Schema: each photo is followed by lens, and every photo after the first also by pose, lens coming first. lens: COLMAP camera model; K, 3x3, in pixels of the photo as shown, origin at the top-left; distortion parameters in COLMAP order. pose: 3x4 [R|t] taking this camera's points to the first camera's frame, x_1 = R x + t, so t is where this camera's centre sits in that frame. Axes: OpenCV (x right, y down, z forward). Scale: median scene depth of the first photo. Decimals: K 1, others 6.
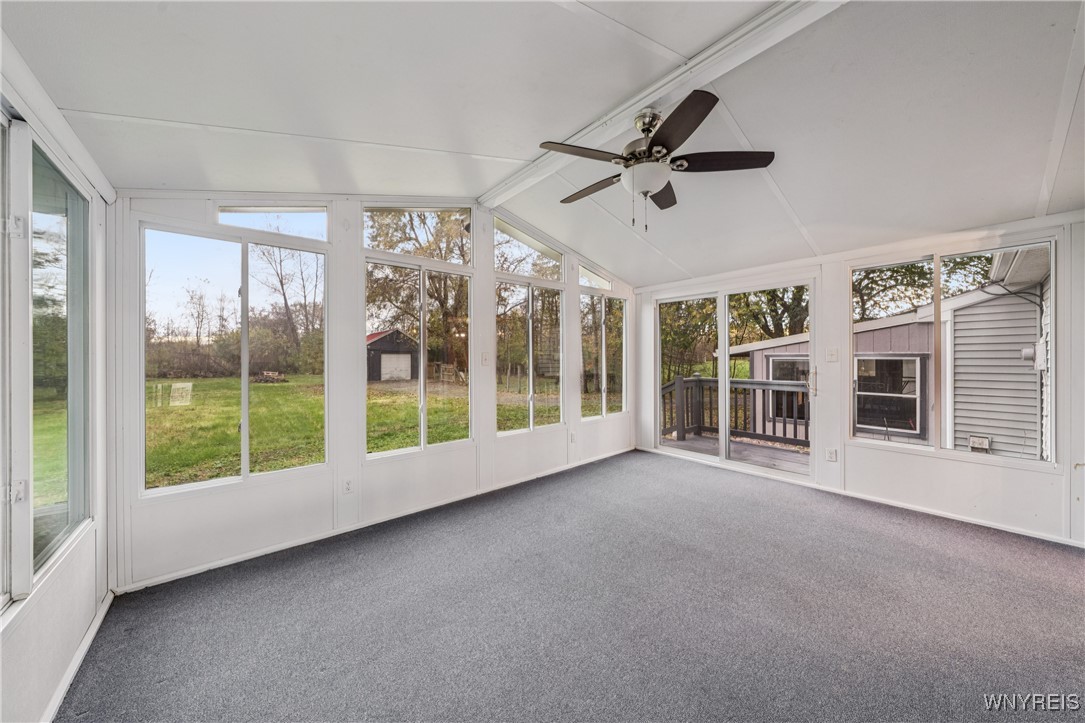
lens RADIAL K [[365.6, 0, 550.3], [0, 365.6, 350.7], [0, 0, 1]] dist [-0.000039, -0.000067]
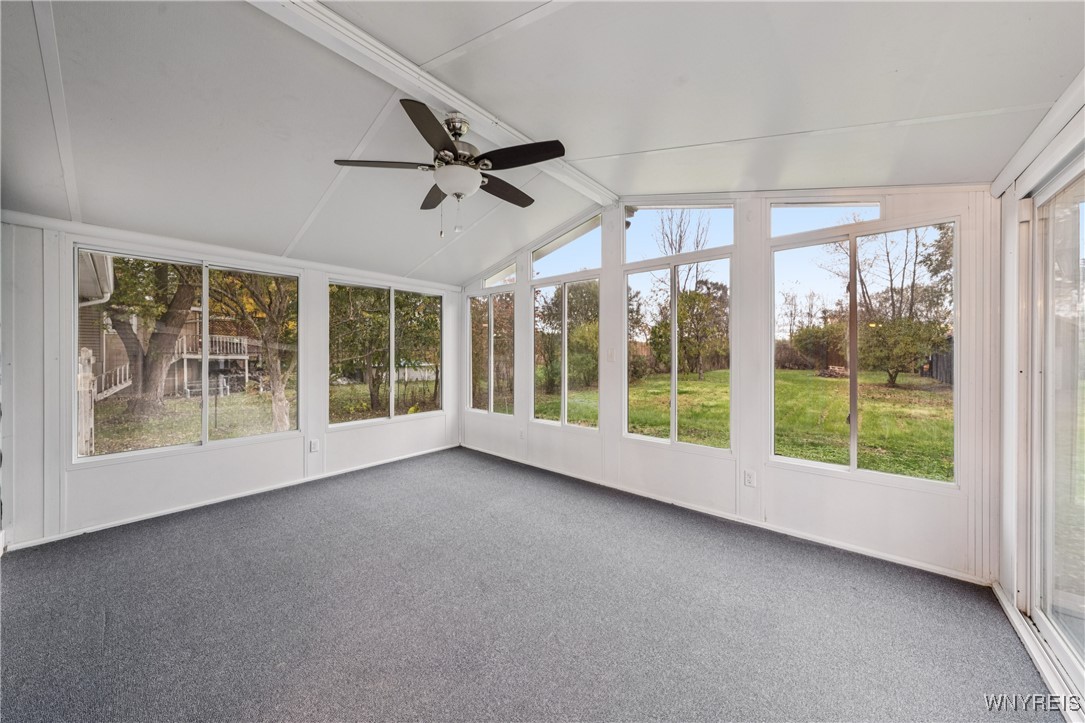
lens RADIAL K [[365.6, 0, 550.3], [0, 365.6, 350.7], [0, 0, 1]] dist [-0.000039, -0.000067]
pose [[0.154142, -0.002782, -0.988045, 0.443526], [0.019042, 0.999819, 0.000156, 0.002259], [0.987865, -0.018839, 0.154168, 0.373249]]
